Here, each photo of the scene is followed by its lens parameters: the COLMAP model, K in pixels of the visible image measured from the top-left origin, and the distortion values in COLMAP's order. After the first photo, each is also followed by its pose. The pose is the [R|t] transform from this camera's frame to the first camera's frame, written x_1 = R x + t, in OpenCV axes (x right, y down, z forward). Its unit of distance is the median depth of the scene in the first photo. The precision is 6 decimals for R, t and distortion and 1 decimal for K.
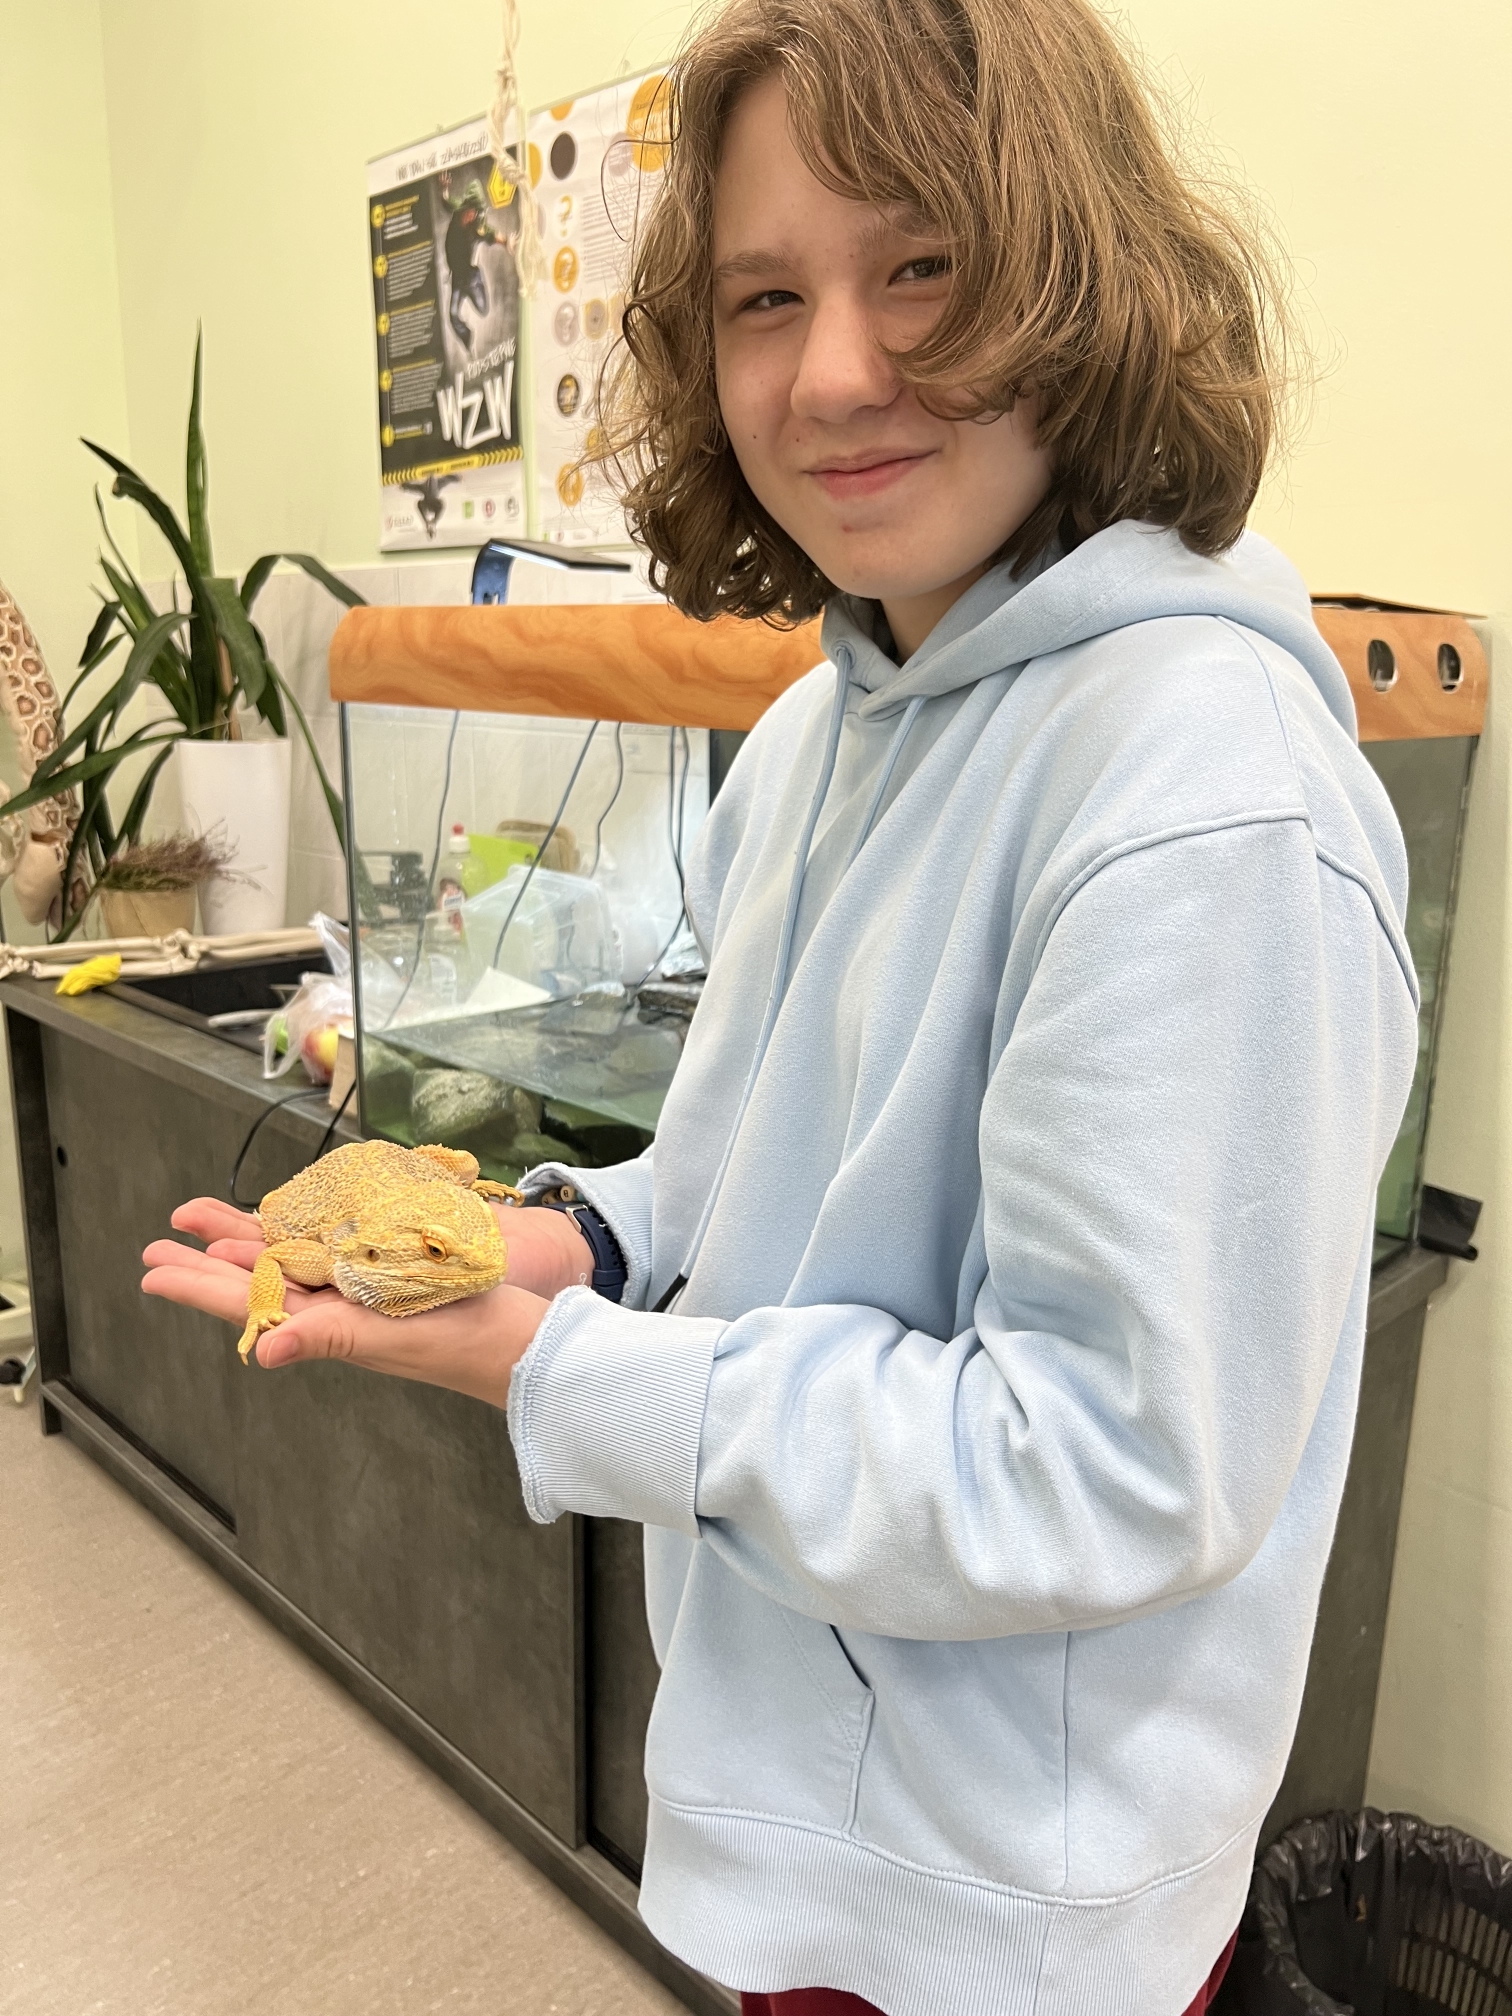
lens RADIAL K [[1541.5, 0, 762.7], [0, 1541.5, 1022.7], [0, 0, 1]] dist [0.029576, -0.030731]
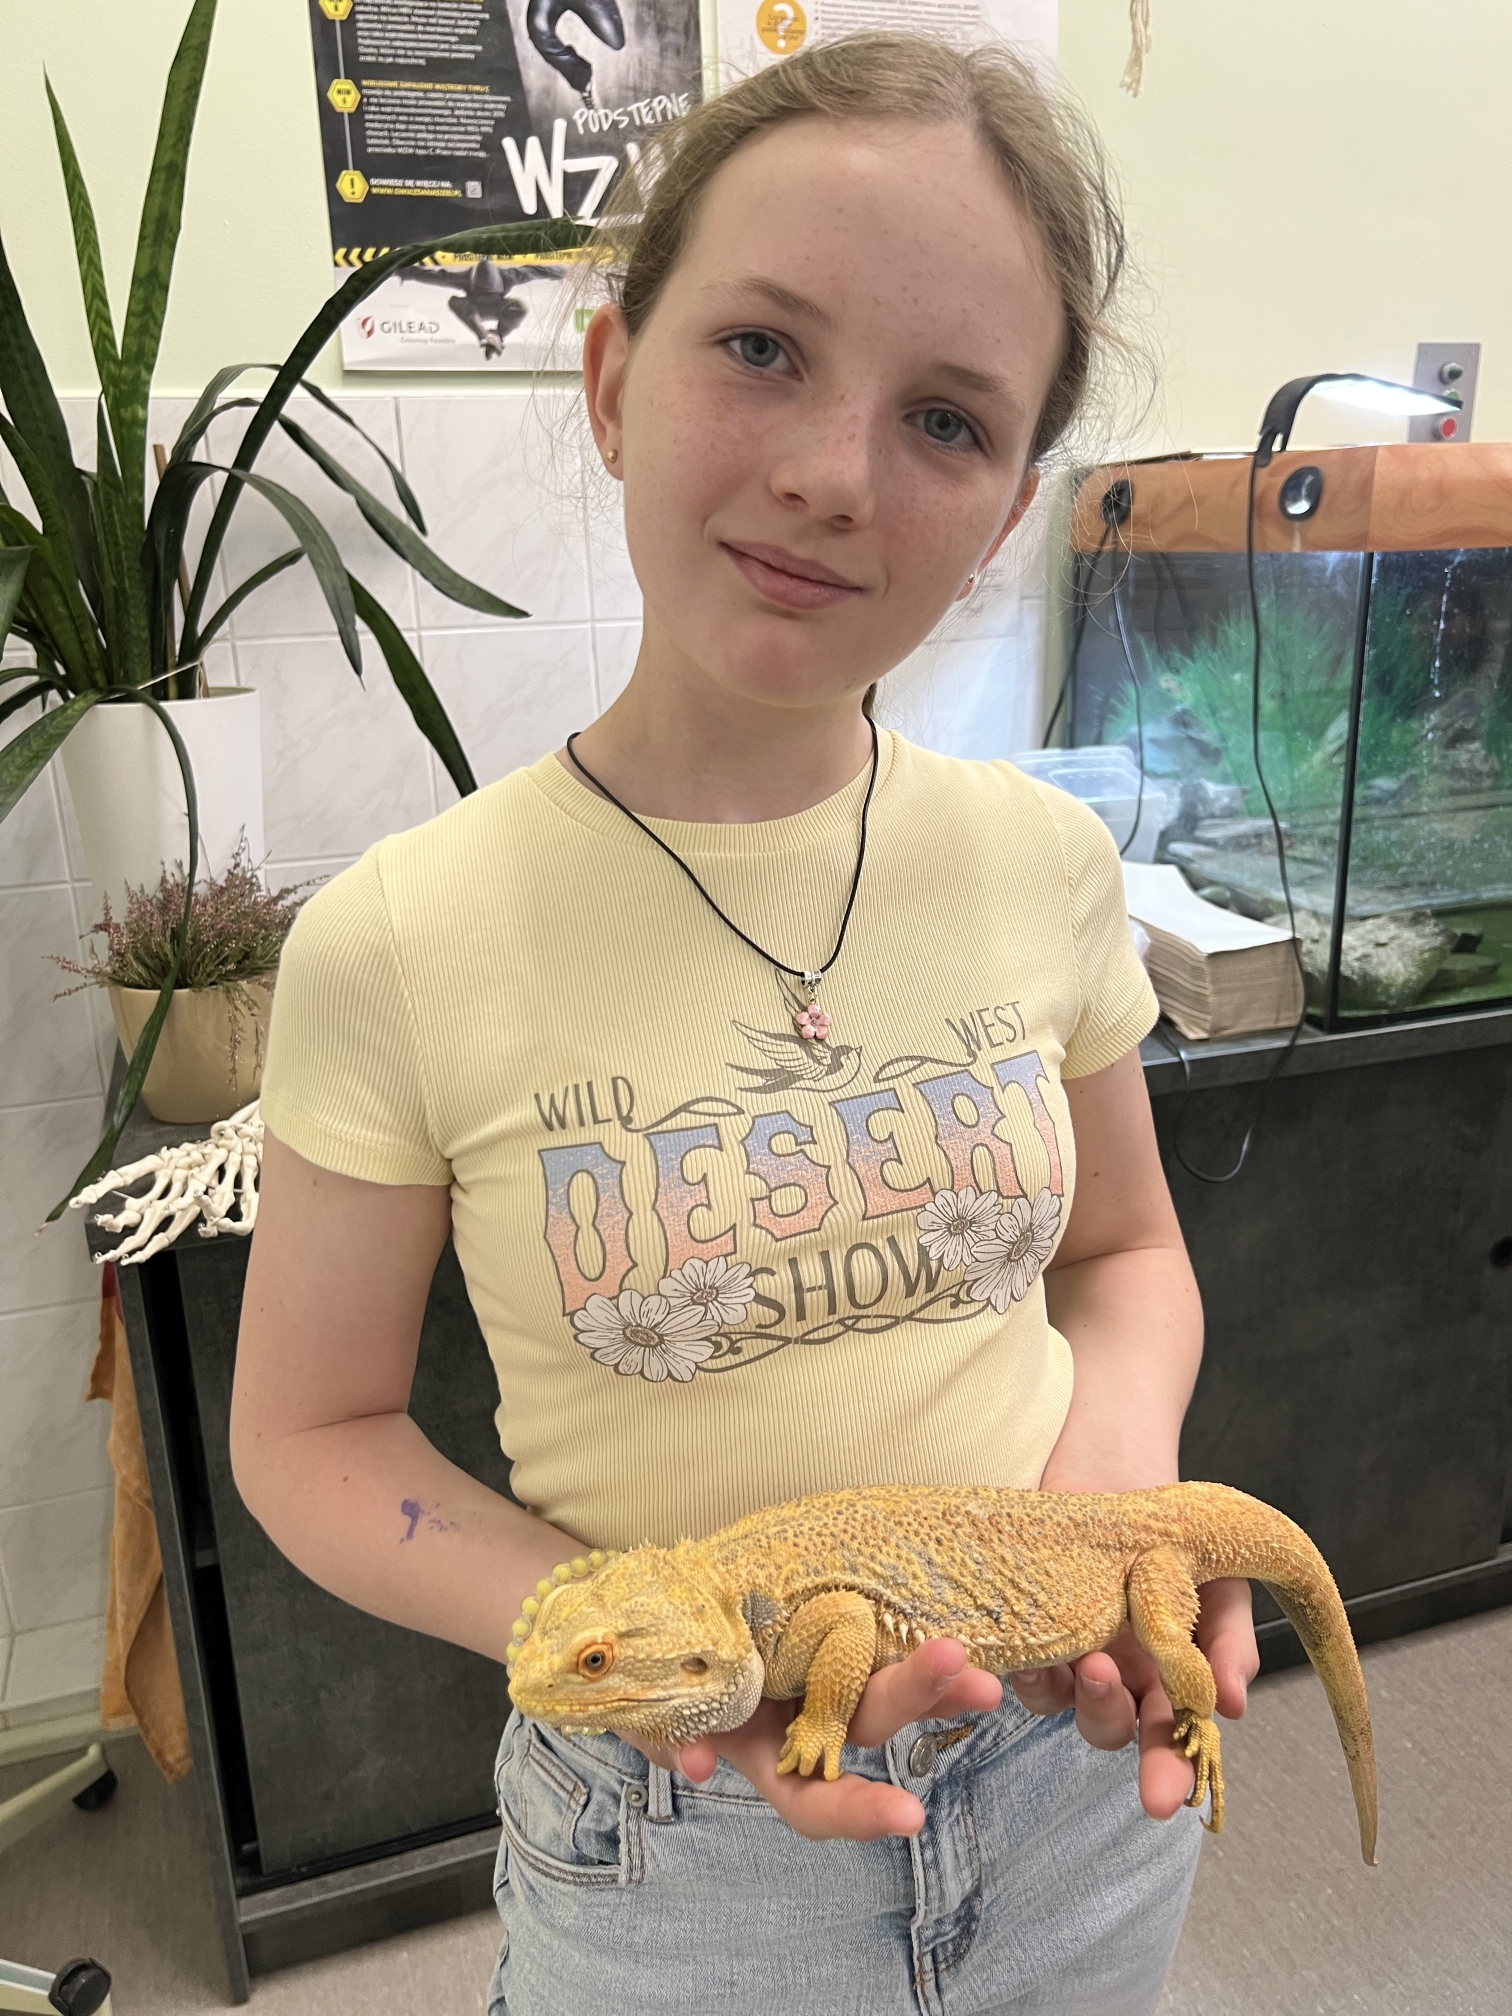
lens RADIAL K [[1541.5, 0, 762.4], [0, 1541.5, 997.8], [0, 0, 1]] dist [0.029576, -0.030731]
pose [[0.427857, -0.289510, 0.856226, -0.890234], [0.243285, 0.949240, 0.199391, -0.160021], [-0.870489, 0.122996, 0.476572, 0.639879]]
